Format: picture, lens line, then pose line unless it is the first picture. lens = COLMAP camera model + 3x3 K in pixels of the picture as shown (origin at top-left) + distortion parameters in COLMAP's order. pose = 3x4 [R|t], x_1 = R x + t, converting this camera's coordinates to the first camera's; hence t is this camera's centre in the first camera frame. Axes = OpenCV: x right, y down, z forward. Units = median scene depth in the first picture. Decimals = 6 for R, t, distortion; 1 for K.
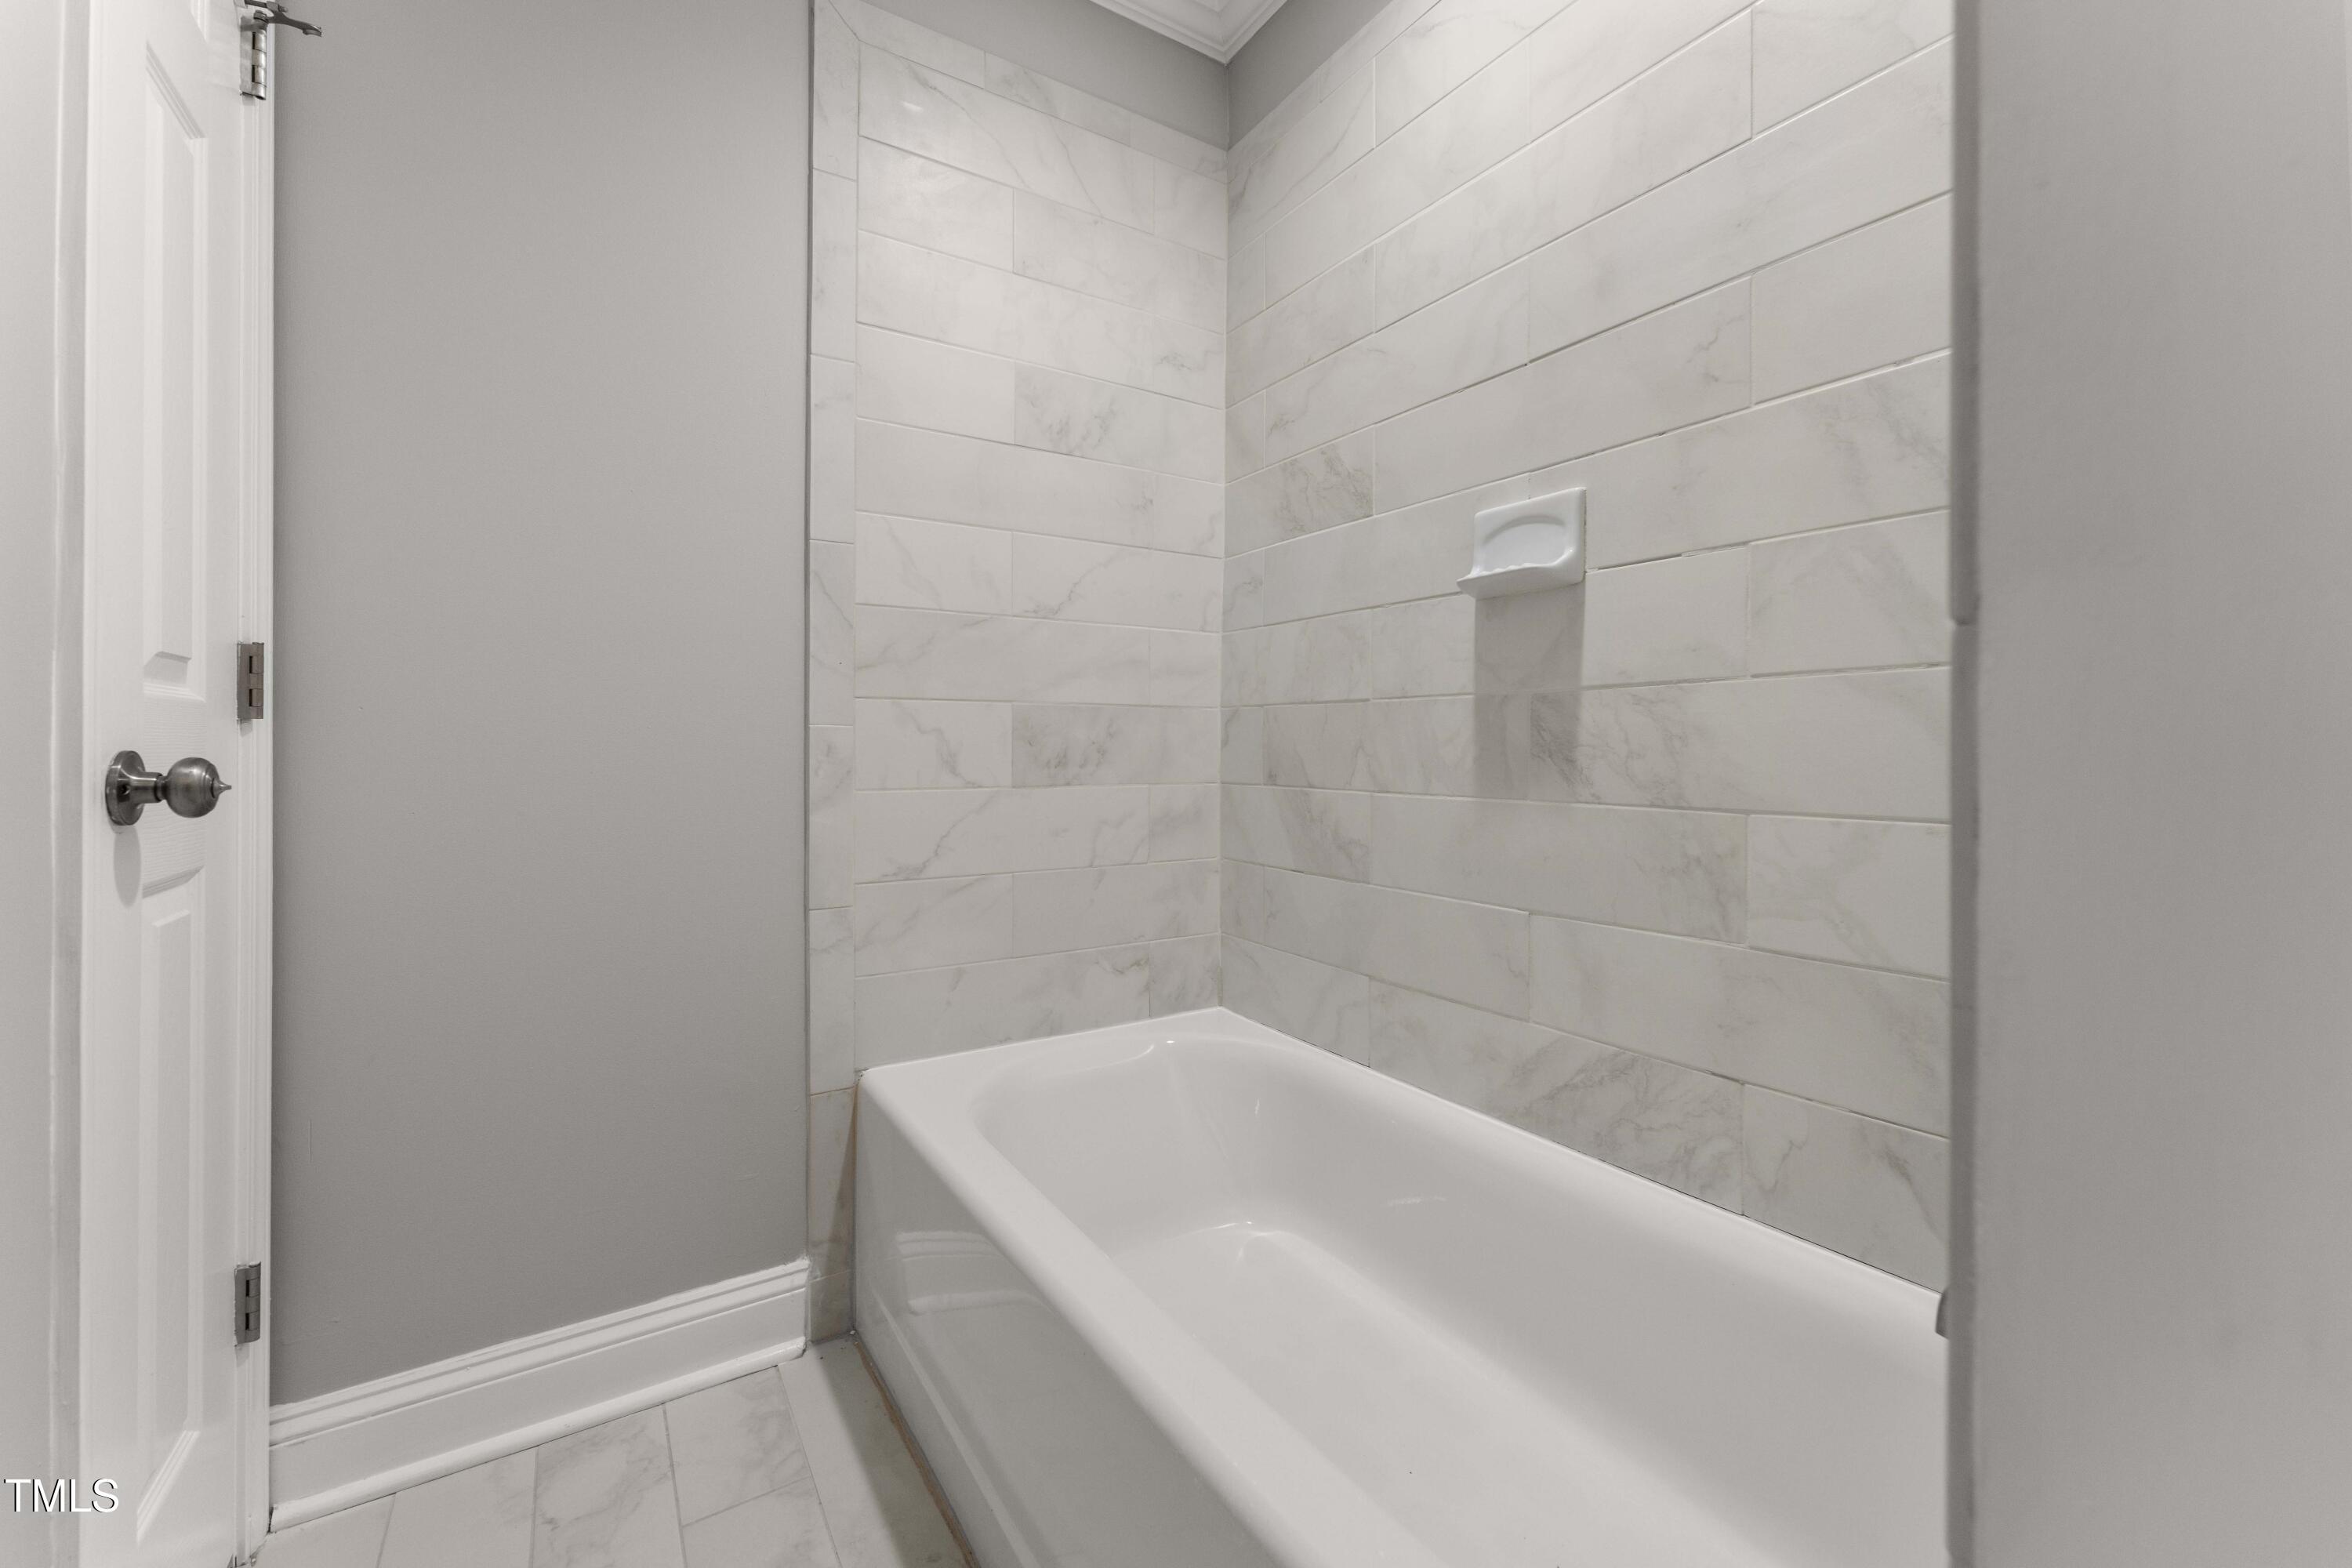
lens RADIAL K [[952.9, 0, 1166.2], [0, 952.9, 754.5], [0, 0, 1]] dist [-0.000962, 0.000812]
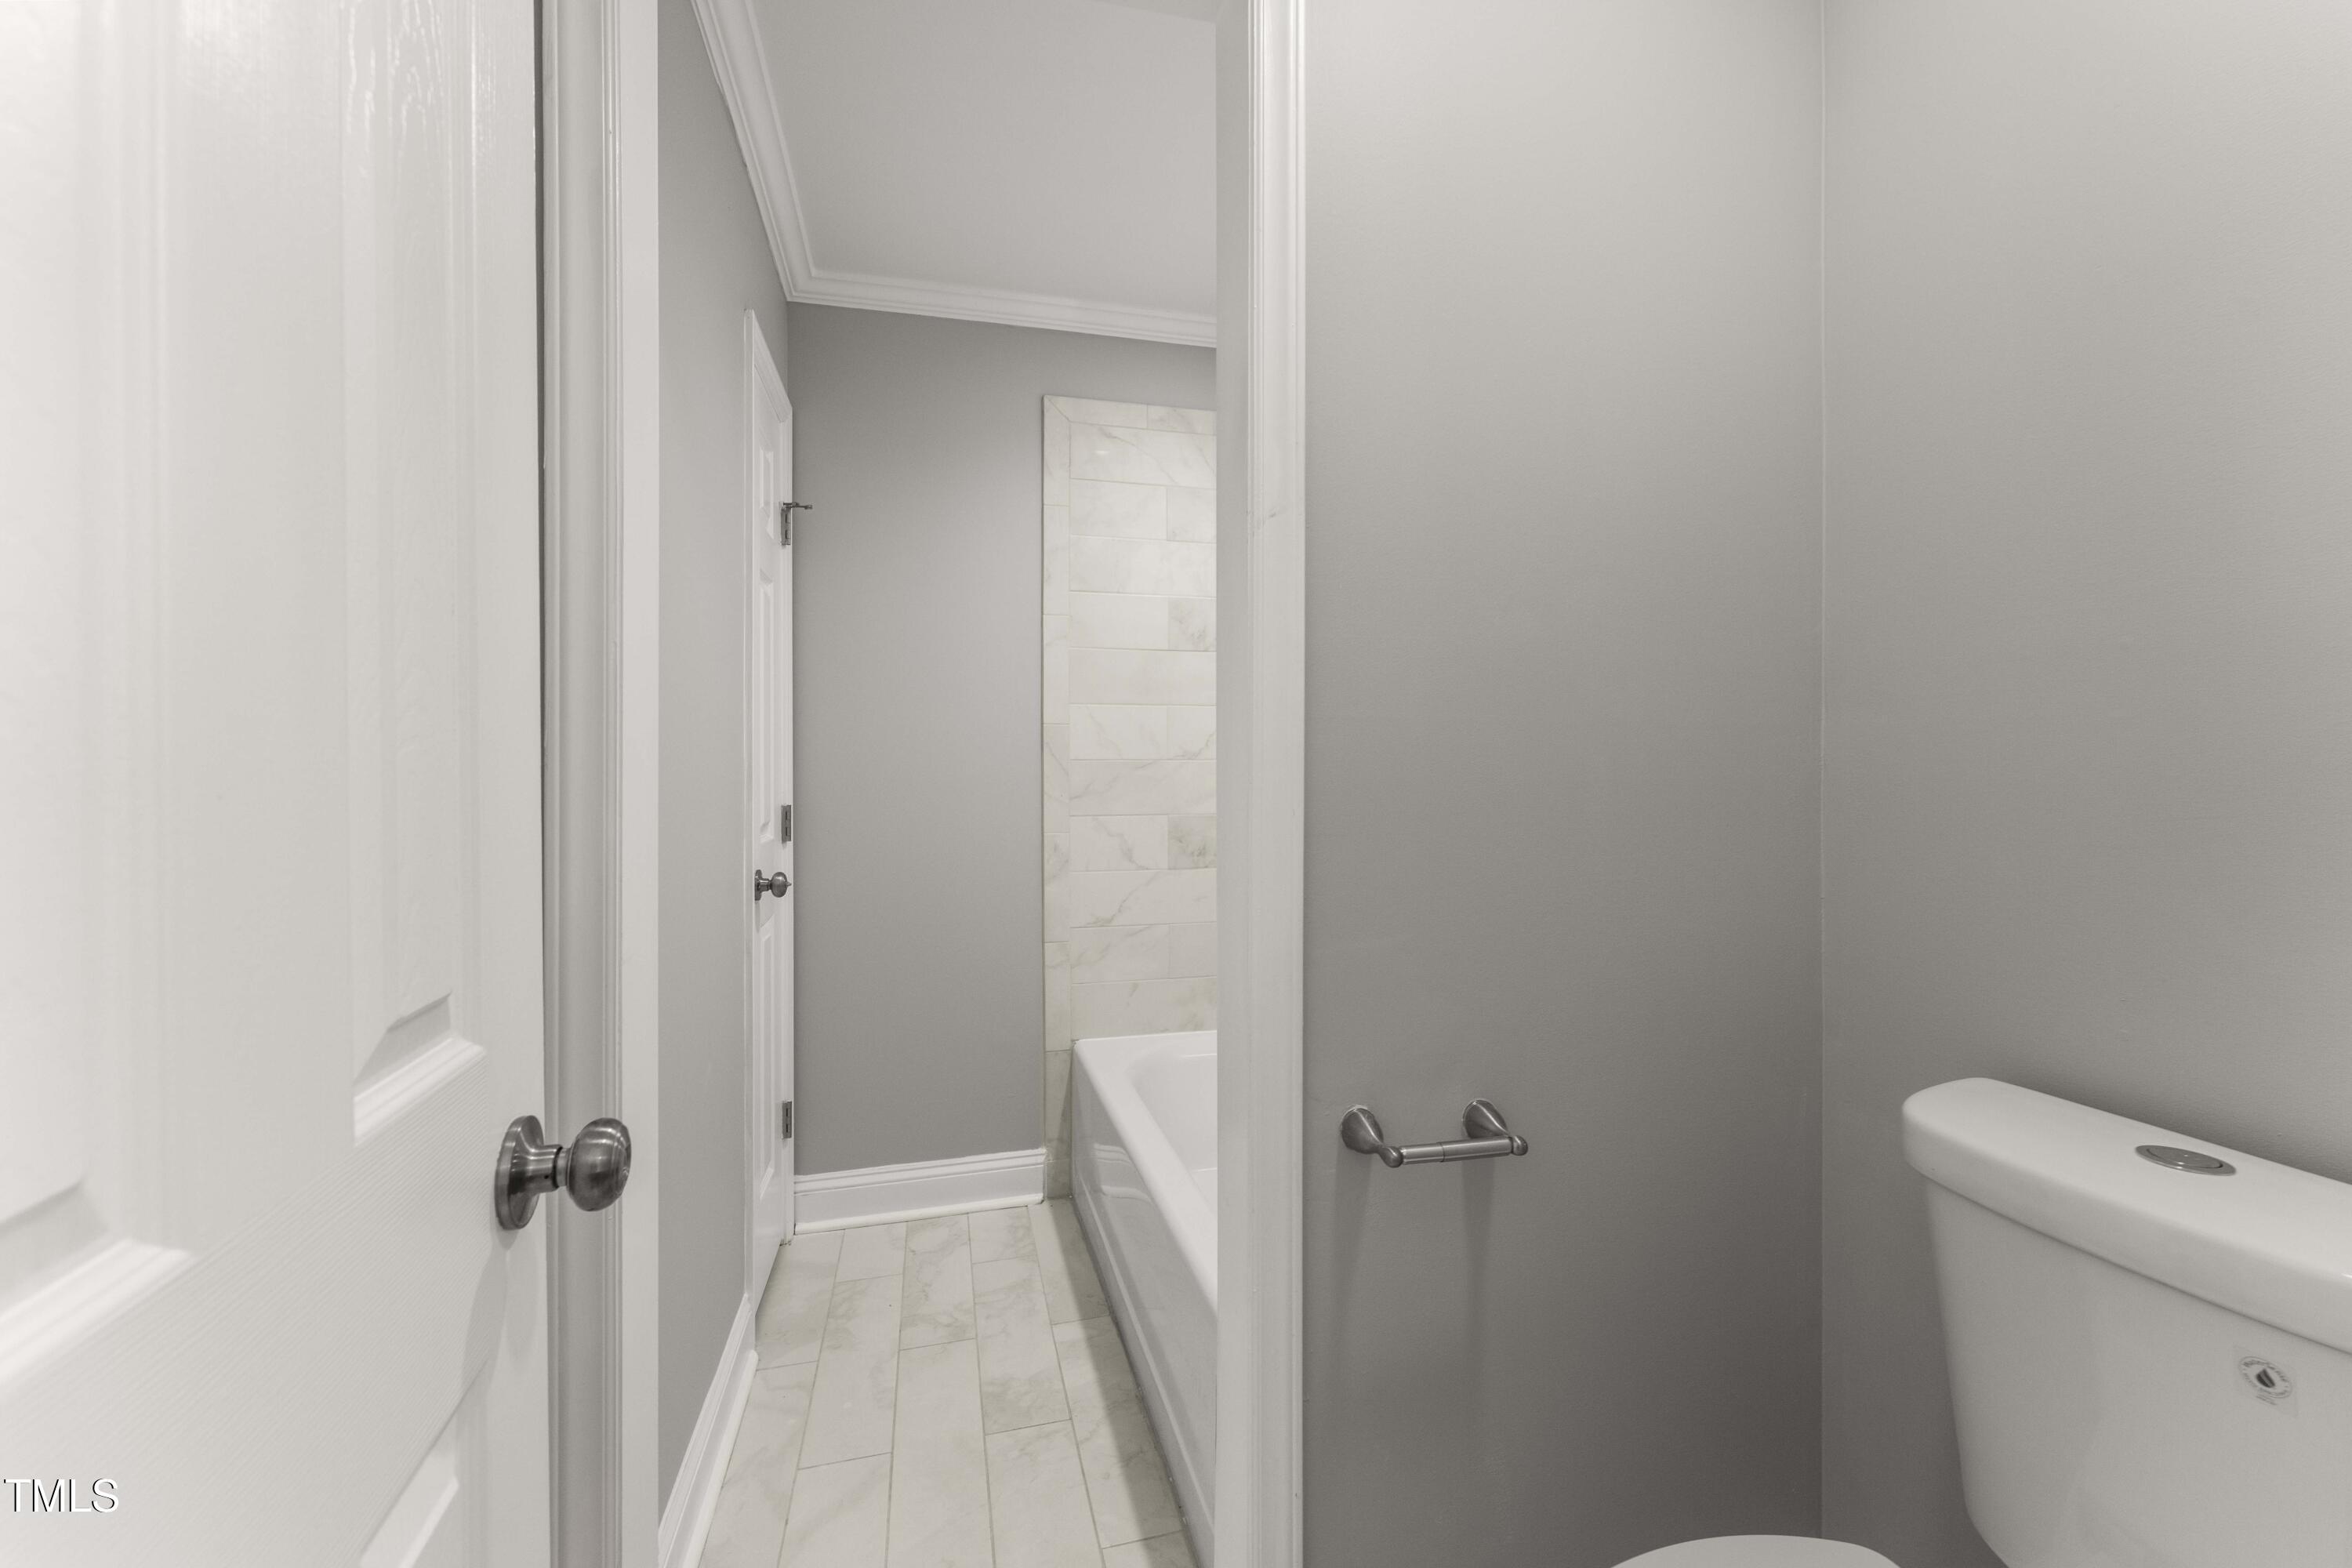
lens RADIAL K [[952.9, 0, 1177.0], [0, 952.9, 780.7], [0, 0, 1]] dist [-0.000962, 0.000812]
pose [[0.951664, -0.008472, -0.307025, 0.358349], [0.007316, 0.999961, -0.004914, -0.110967], [0.307055, 0.002430, 0.951689, -0.521923]]
